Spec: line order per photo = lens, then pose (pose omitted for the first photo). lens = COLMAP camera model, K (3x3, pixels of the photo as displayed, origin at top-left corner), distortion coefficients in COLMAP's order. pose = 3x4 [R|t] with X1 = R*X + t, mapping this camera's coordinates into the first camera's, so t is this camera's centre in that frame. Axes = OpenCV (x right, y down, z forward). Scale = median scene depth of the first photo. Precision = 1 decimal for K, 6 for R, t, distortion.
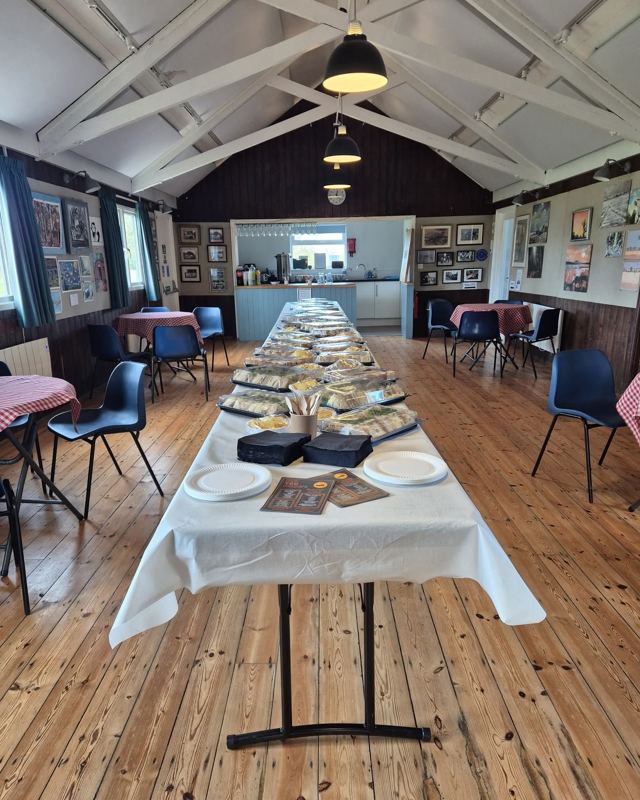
lens RADIAL K [[574.9, 0, 320.0], [0, 574.9, 400.0], [0, 0, 1]] dist [0.008665, 0.001838]
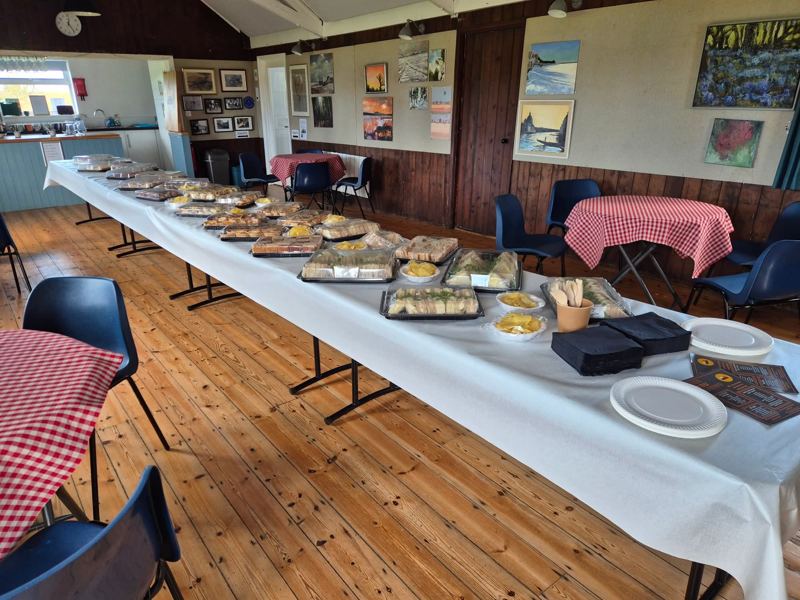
lens RADIAL K [[521.2, 0, 400.0], [0, 521.2, 300.0], [0, 0, 1]] dist [0.048217, -0.046042]
pose [[0.774402, -0.206792, 0.597945, -0.166963], [0.135727, 0.977373, 0.162233, -0.034622], [-0.617964, -0.044476, 0.784947, 0.123731]]
